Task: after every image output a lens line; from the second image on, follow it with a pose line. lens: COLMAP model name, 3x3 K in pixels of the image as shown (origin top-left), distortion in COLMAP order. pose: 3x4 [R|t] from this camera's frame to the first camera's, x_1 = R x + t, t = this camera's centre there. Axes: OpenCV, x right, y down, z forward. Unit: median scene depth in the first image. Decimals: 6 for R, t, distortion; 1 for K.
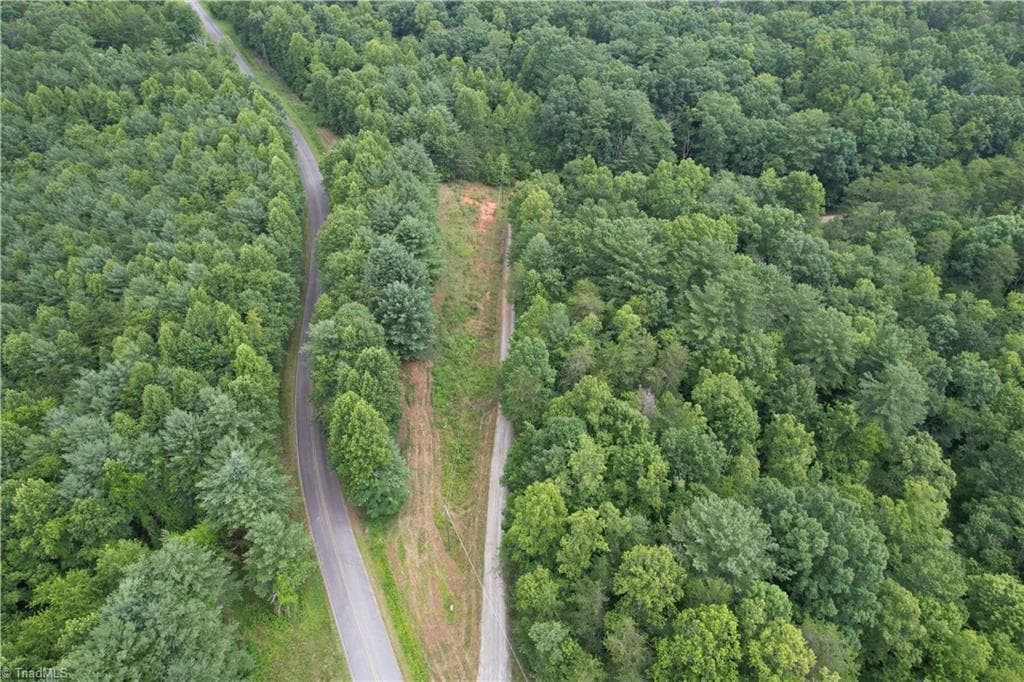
lens RADIAL K [[654.2, 0, 518.6], [0, 654.2, 342.8], [0, 0, 1]] dist [-0.079562, 0.072886]
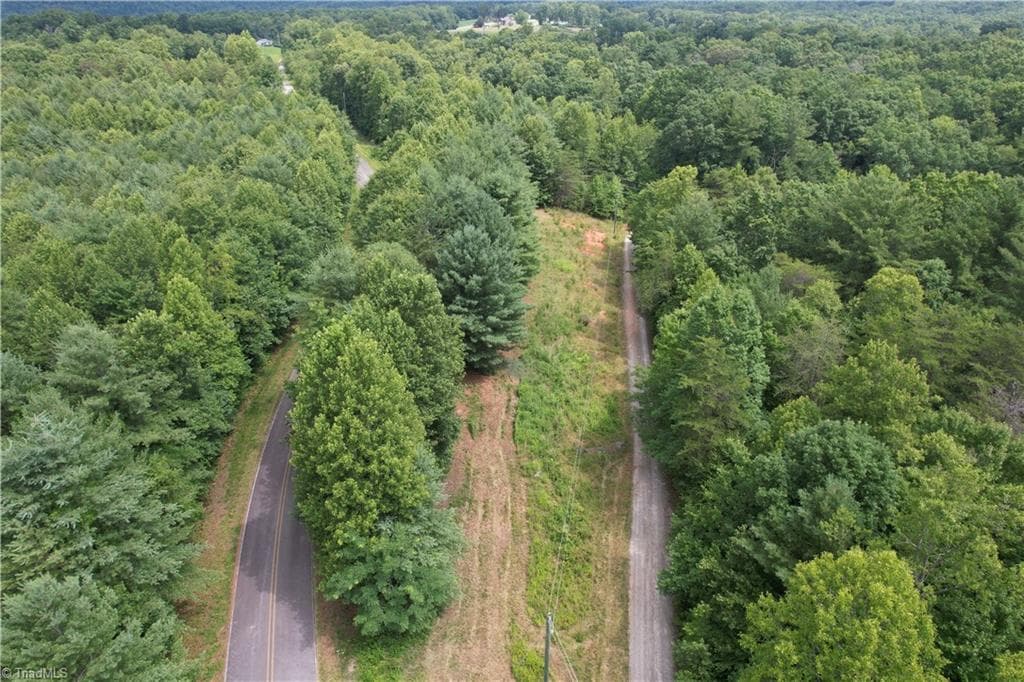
lens RADIAL K [[654.2, 0, 518.6], [0, 654.2, 342.8], [0, 0, 1]] dist [-0.079562, 0.072886]
pose [[0.992836, 0.051328, -0.107902, -0.068703], [-0.075070, 0.970510, -0.229072, 0.131296], [0.092962, 0.235531, 0.967411, 0.422801]]
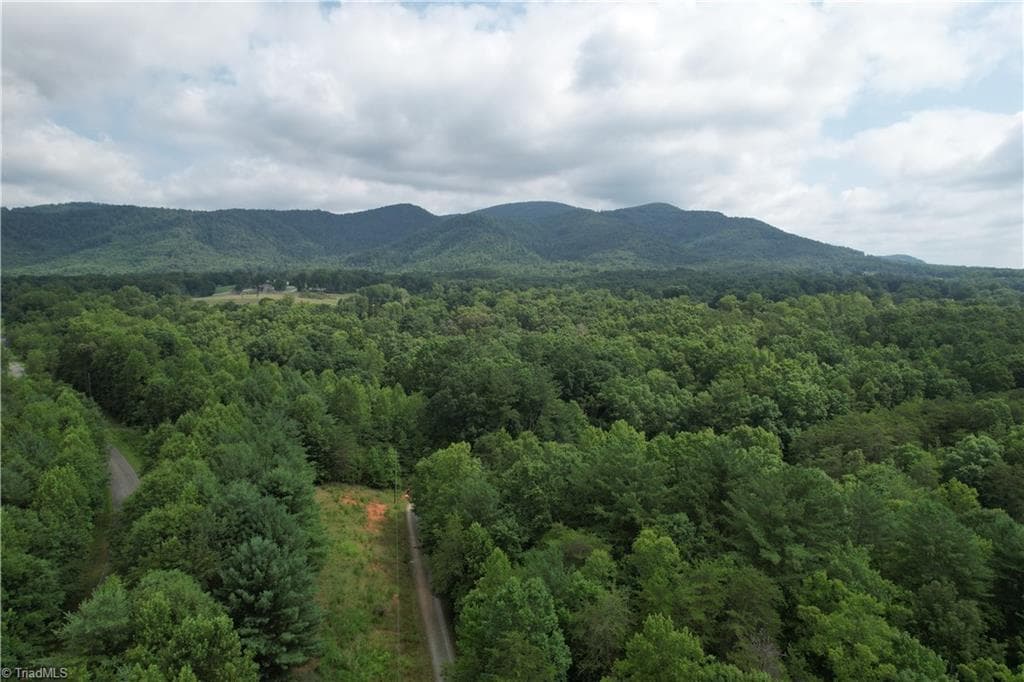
lens RADIAL K [[654.2, 0, 518.6], [0, 654.2, 342.8], [0, 0, 1]] dist [-0.079562, 0.072886]
pose [[0.971696, -0.025590, 0.234845, -0.085250], [0.154686, 0.820280, -0.550647, 0.106084], [-0.178547, 0.571389, 0.801022, 0.375213]]
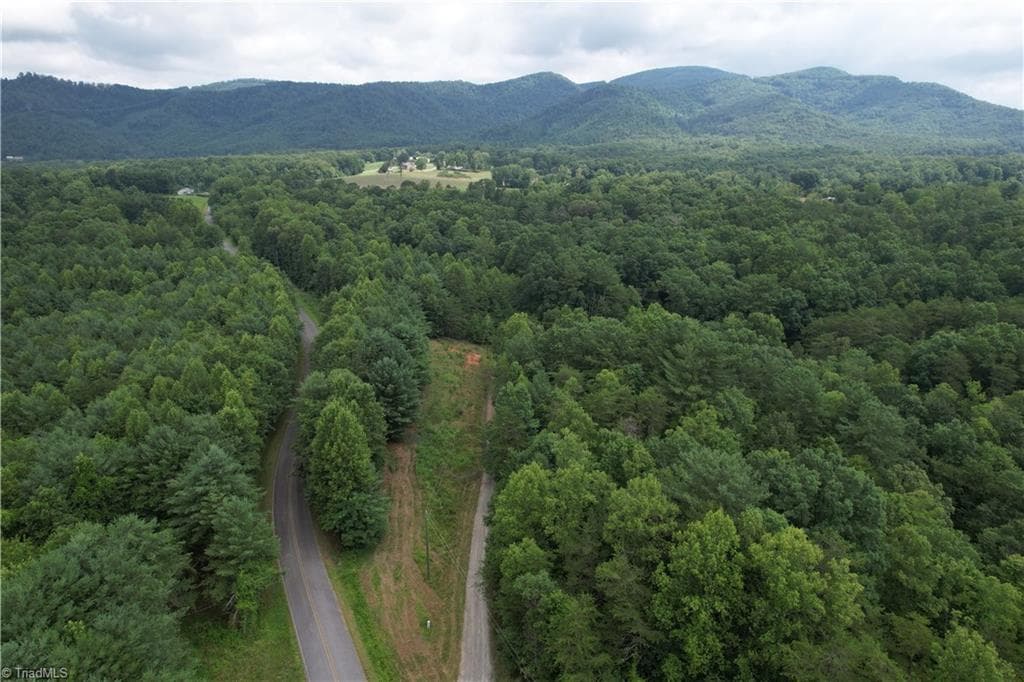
lens RADIAL K [[654.2, 0, 518.6], [0, 654.2, 342.8], [0, 0, 1]] dist [-0.079562, 0.072886]
pose [[0.999693, -0.009706, 0.022817, 0.002828], [0.018059, 0.915558, -0.401780, 0.289958], [-0.016990, 0.402068, 0.915452, 0.017933]]
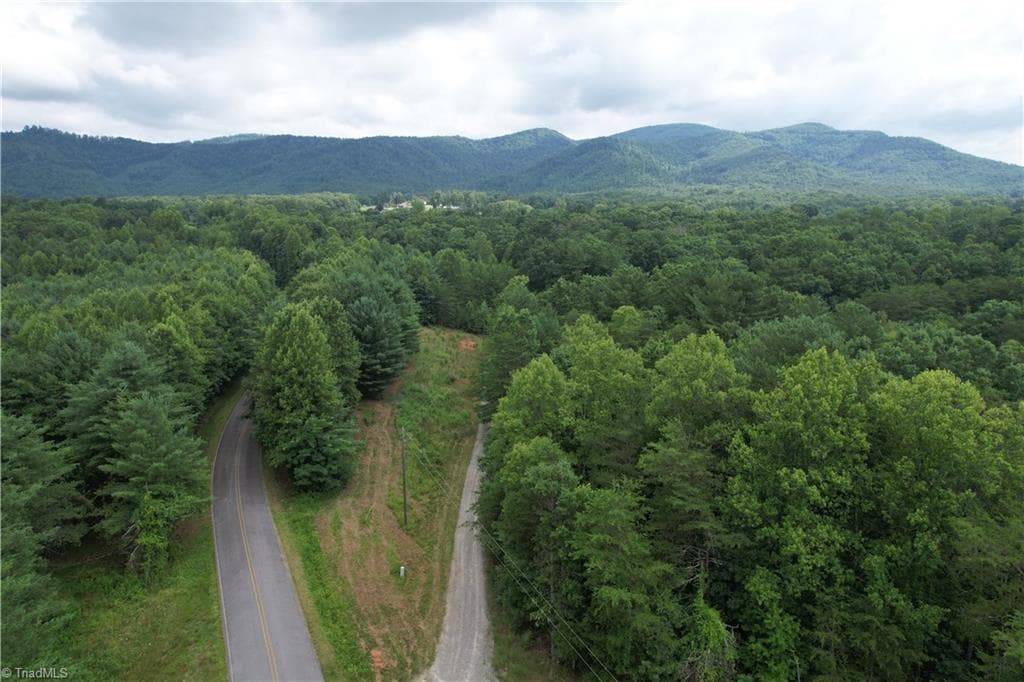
lens RADIAL K [[654.2, 0, 518.6], [0, 654.2, 342.8], [0, 0, 1]] dist [-0.079562, 0.072886]
pose [[0.999519, -0.008352, 0.029858, -0.002637], [0.021595, 0.878541, -0.477179, 0.364954], [-0.022246, 0.477595, 0.878299, 0.218971]]
